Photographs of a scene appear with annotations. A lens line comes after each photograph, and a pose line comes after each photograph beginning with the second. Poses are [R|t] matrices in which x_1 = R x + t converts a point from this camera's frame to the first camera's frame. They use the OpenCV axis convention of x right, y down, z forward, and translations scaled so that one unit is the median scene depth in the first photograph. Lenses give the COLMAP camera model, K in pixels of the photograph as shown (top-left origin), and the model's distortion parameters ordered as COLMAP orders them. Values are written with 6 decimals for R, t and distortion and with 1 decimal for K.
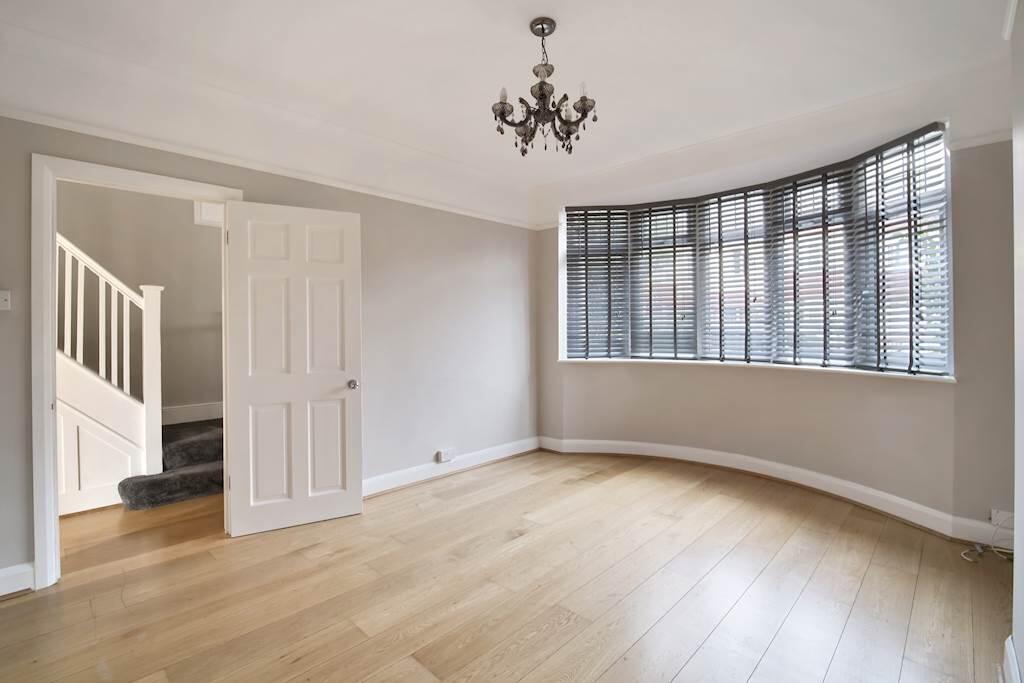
lens RADIAL K [[478.0, 0, 509.2], [0, 478.0, 334.7], [0, 0, 1]] dist [-0.000526, -0.000035]
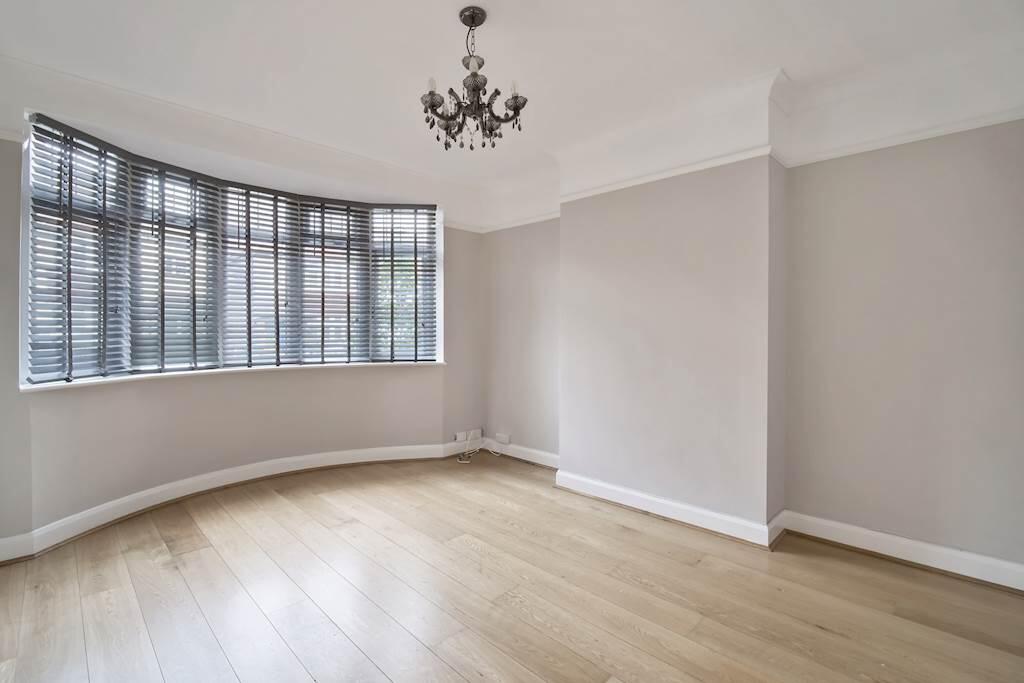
lens RADIAL K [[465.9, 0, 512.0], [0, 465.9, 341.5], [0, 0, 1]] dist [-0.000344, -0.000057]
pose [[0.018778, -0.023049, 0.999558, -0.509709], [0.003949, 0.999728, 0.022979, -0.014691], [-0.999816, 0.003515, 0.018864, 0.527699]]
